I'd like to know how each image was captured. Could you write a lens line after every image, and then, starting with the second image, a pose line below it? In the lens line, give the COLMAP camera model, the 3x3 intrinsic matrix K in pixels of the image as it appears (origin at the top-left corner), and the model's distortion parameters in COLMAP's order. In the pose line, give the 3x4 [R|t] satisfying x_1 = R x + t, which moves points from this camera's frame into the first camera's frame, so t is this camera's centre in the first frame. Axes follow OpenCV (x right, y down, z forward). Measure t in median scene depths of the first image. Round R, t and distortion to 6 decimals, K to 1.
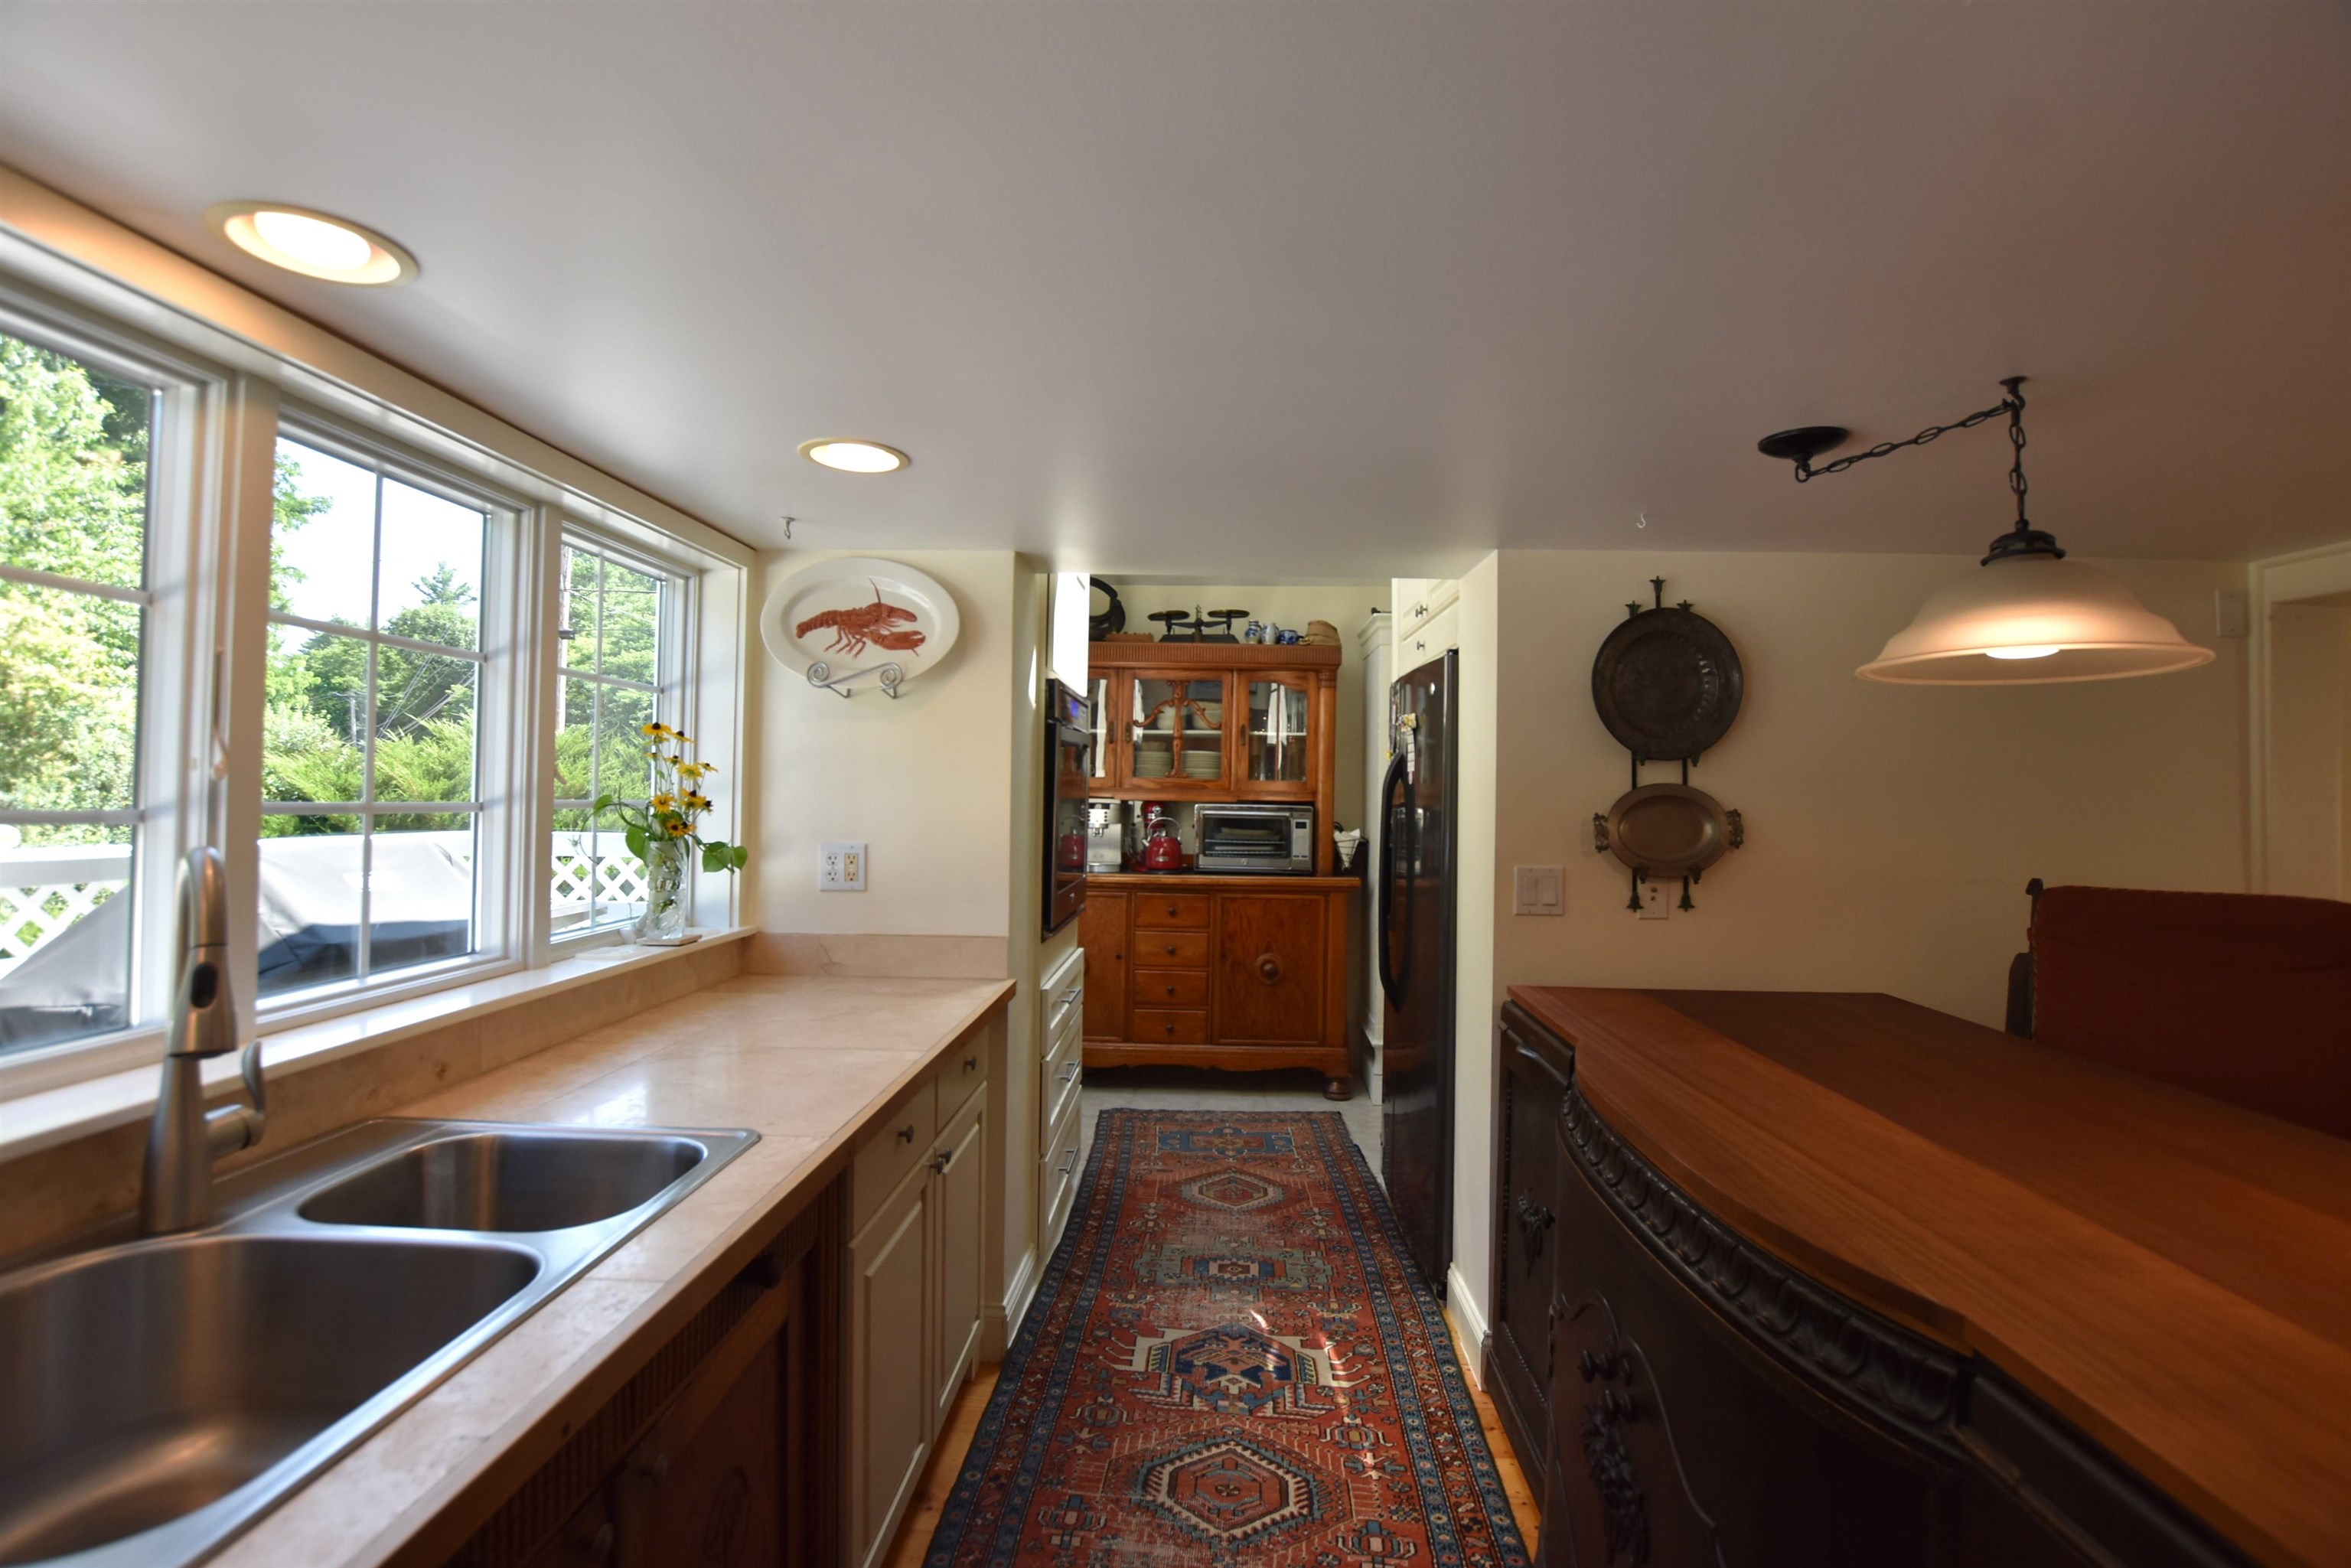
lens RADIAL K [[1058.4, 0, 1154.1], [0, 1058.4, 765.2], [0, 0, 1]] dist [-0.027324, 0.002999]
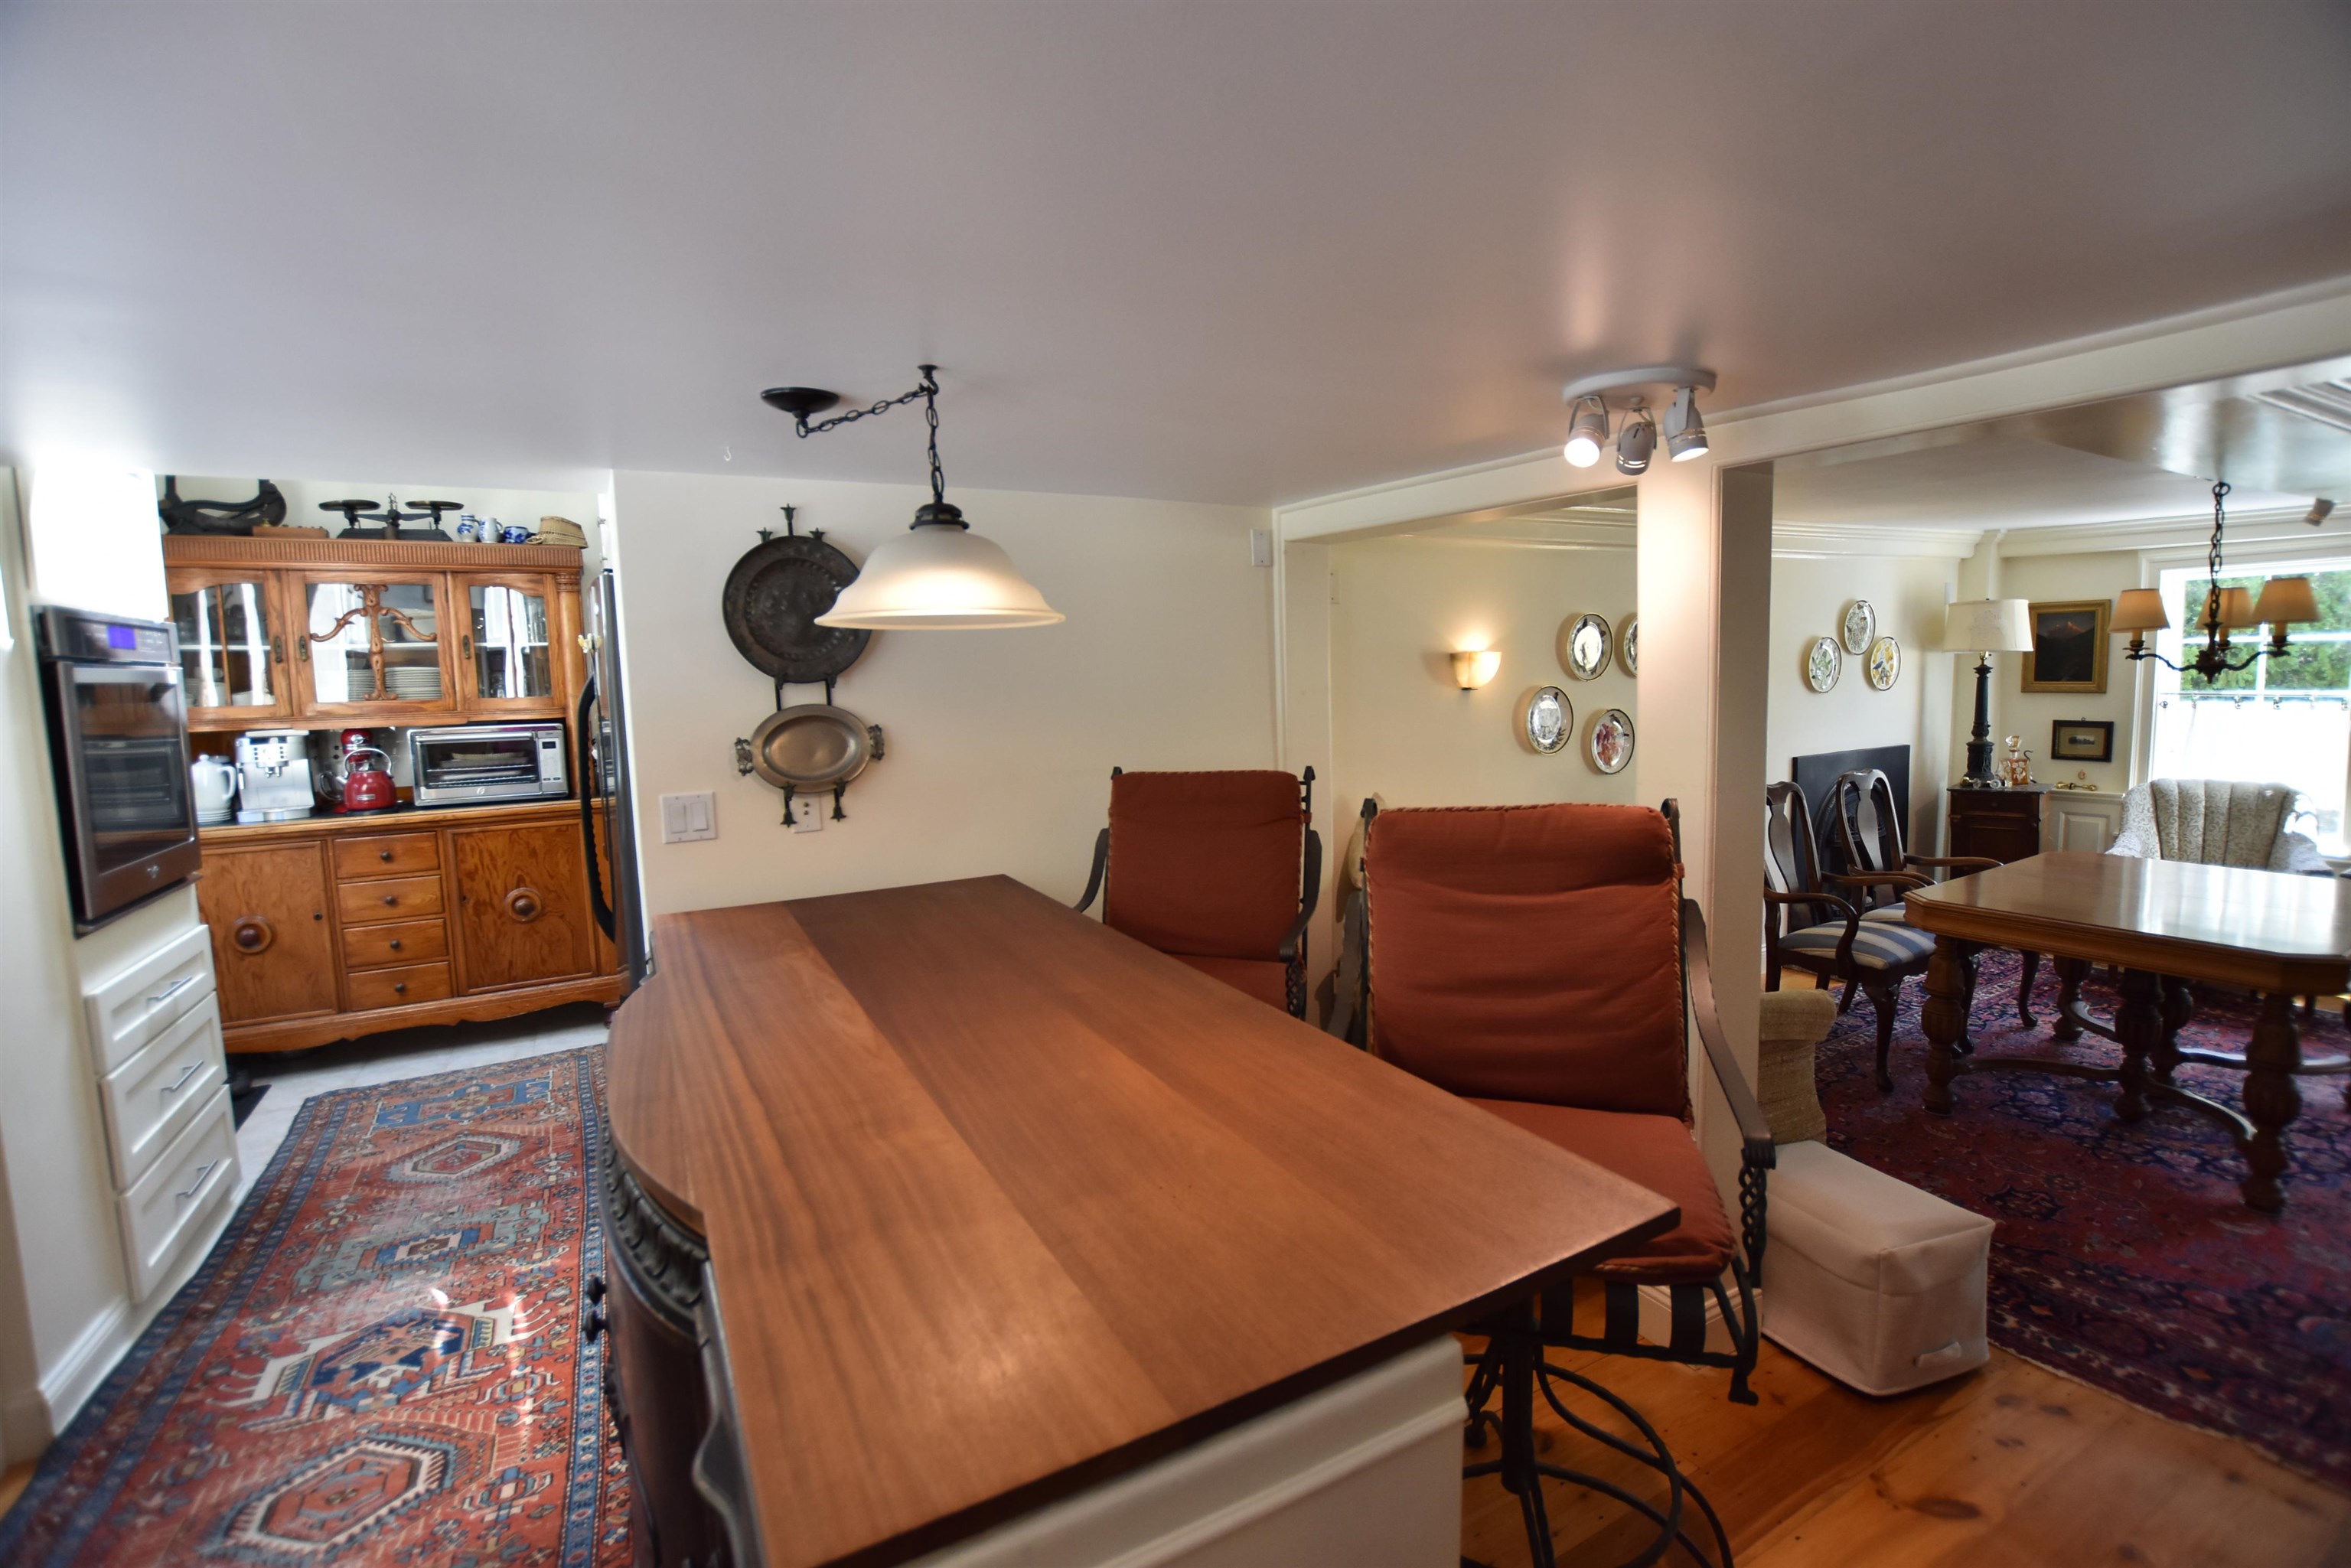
lens RADIAL K [[1058.4, 0, 1179.6], [0, 1058.4, 768.0], [0, 0, 1]] dist [-0.027324, 0.002999]
pose [[0.850364, -0.087784, 0.518820, 0.244182], [0.026713, 0.991917, 0.124048, -0.040232], [-0.525516, -0.091627, 0.845835, -0.096040]]
